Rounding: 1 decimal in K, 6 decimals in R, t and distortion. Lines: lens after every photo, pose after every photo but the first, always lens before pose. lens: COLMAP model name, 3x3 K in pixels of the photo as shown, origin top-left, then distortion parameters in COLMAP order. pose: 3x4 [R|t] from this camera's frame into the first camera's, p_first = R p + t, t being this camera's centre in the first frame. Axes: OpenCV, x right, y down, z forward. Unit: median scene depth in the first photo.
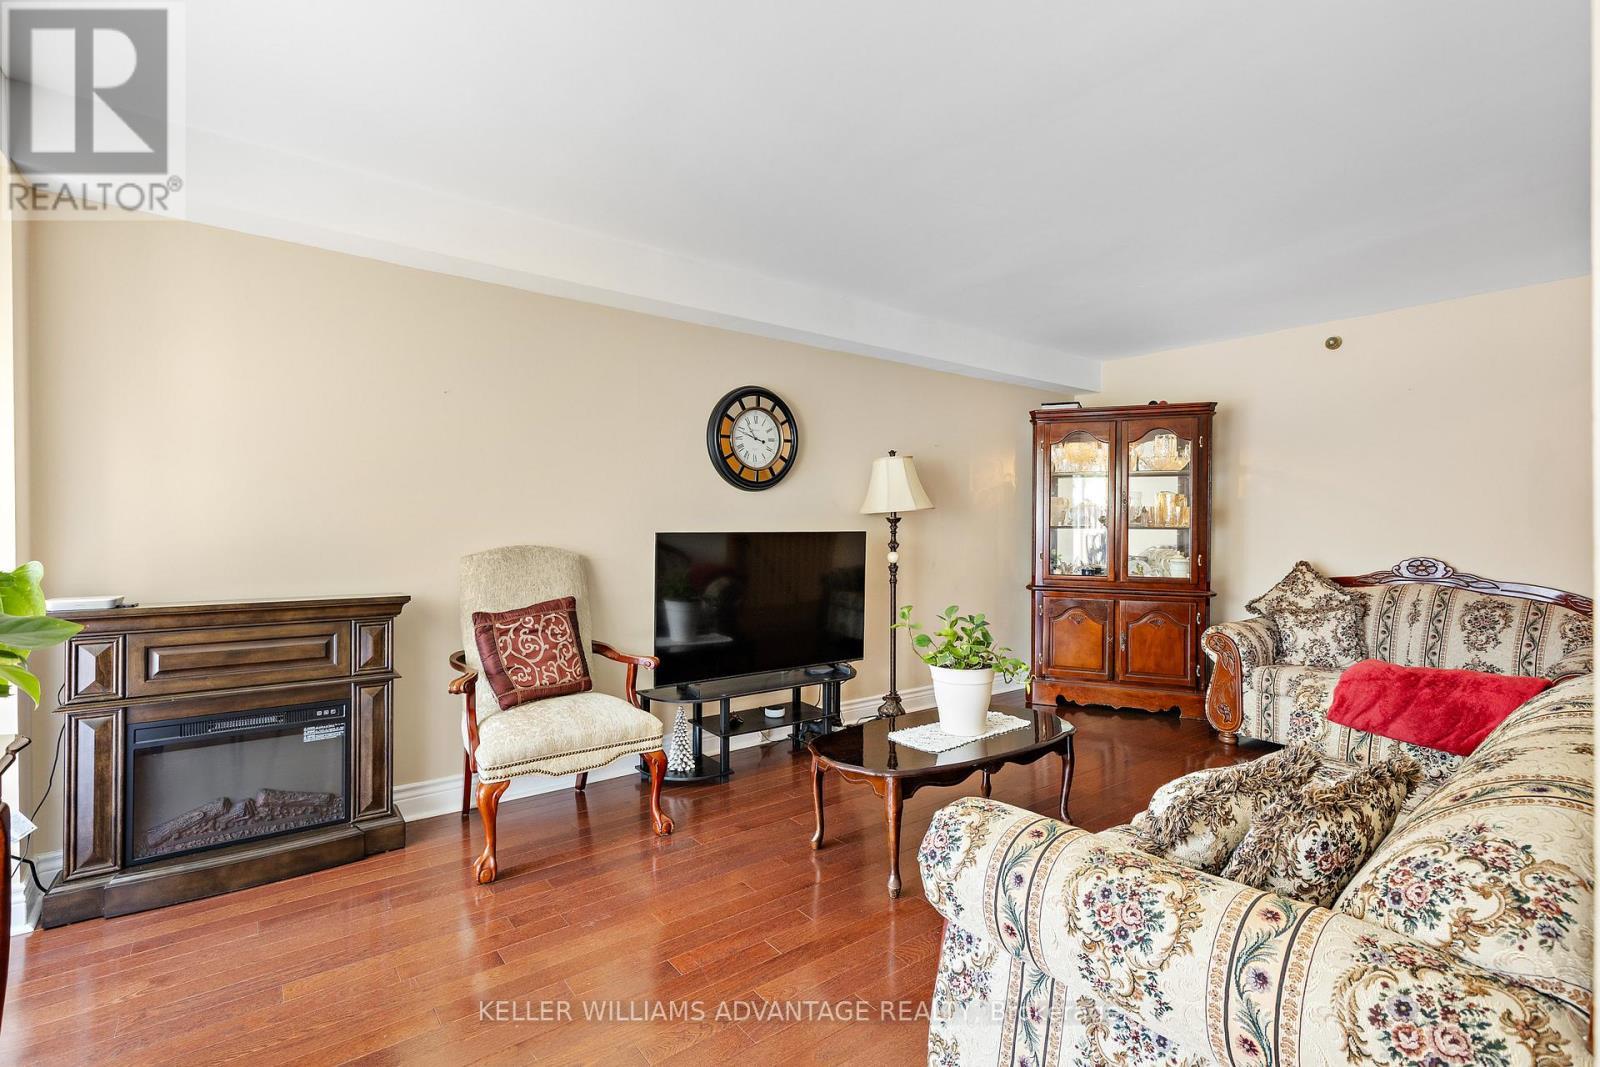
lens RADIAL K [[717.6, 0, 827.4], [0, 717.6, 526.8], [0, 0, 1]] dist [0.005413, -0.000332]
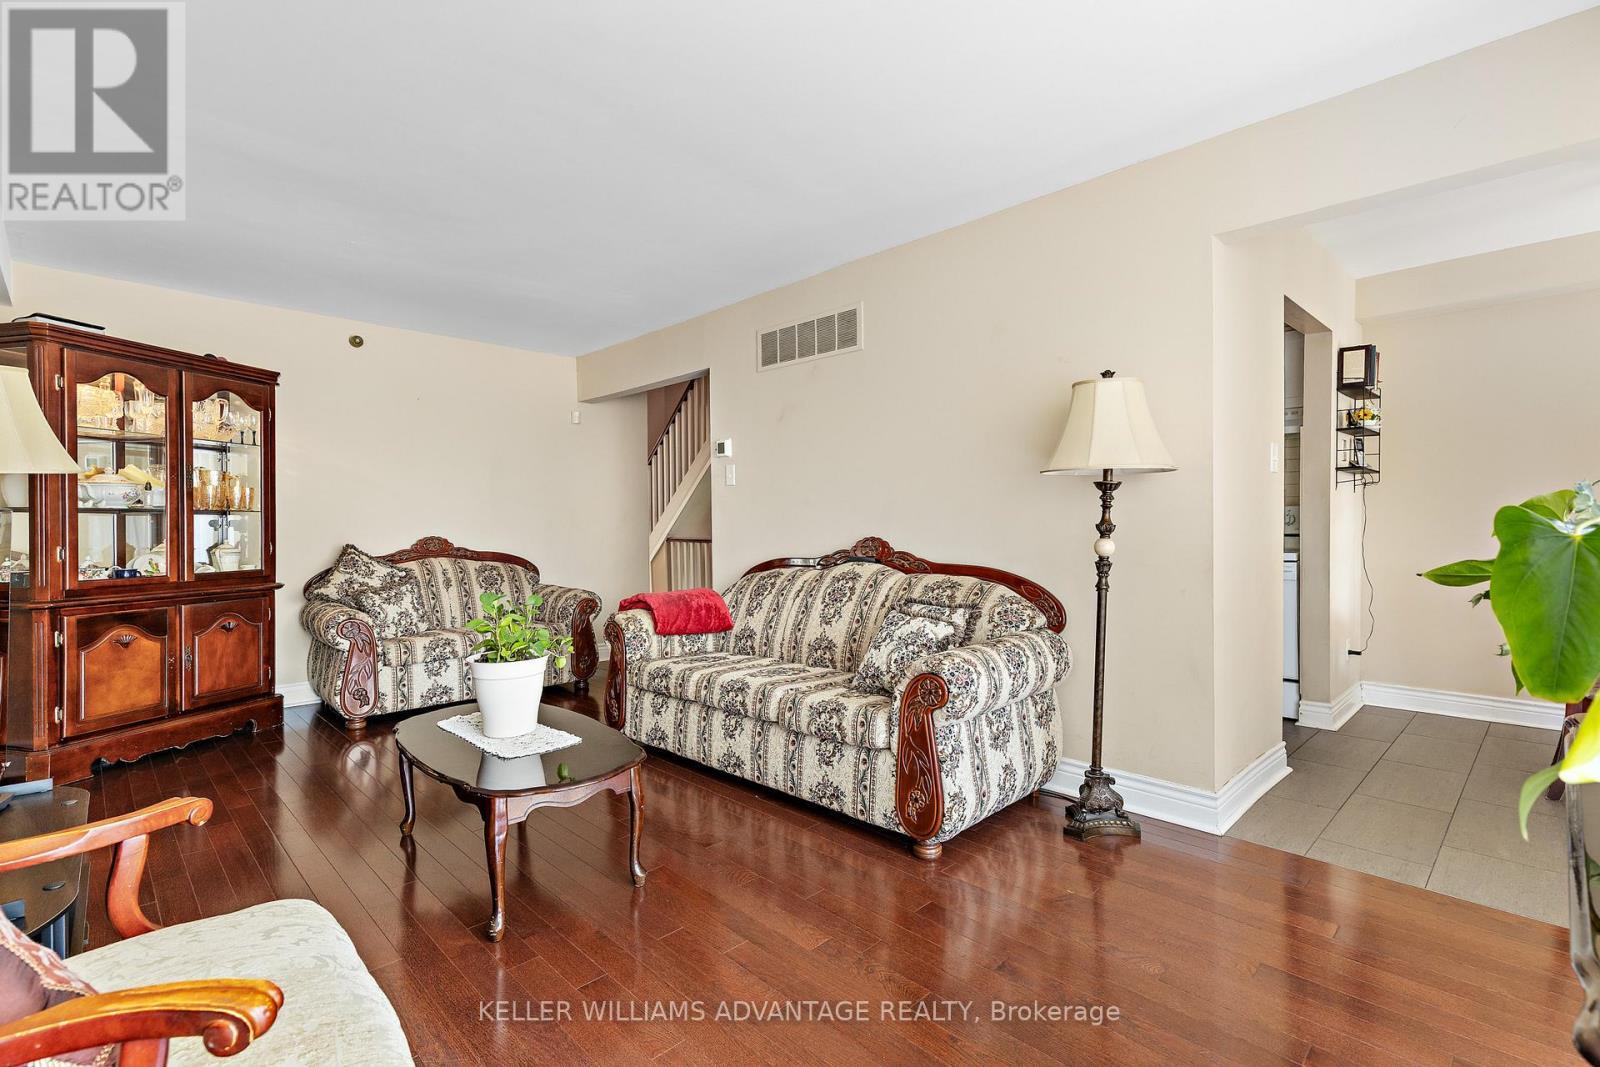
lens RADIAL K [[736.0, 0, 798.2], [0, 736.0, 530.3], [0, 0, 1]] dist [0.002874, 0.000413]
pose [[-0.086305, -0.014097, 0.996169, -0.598983], [0.008232, 0.999856, 0.014862, 0.021843], [-0.996235, 0.009483, -0.086176, 0.577667]]
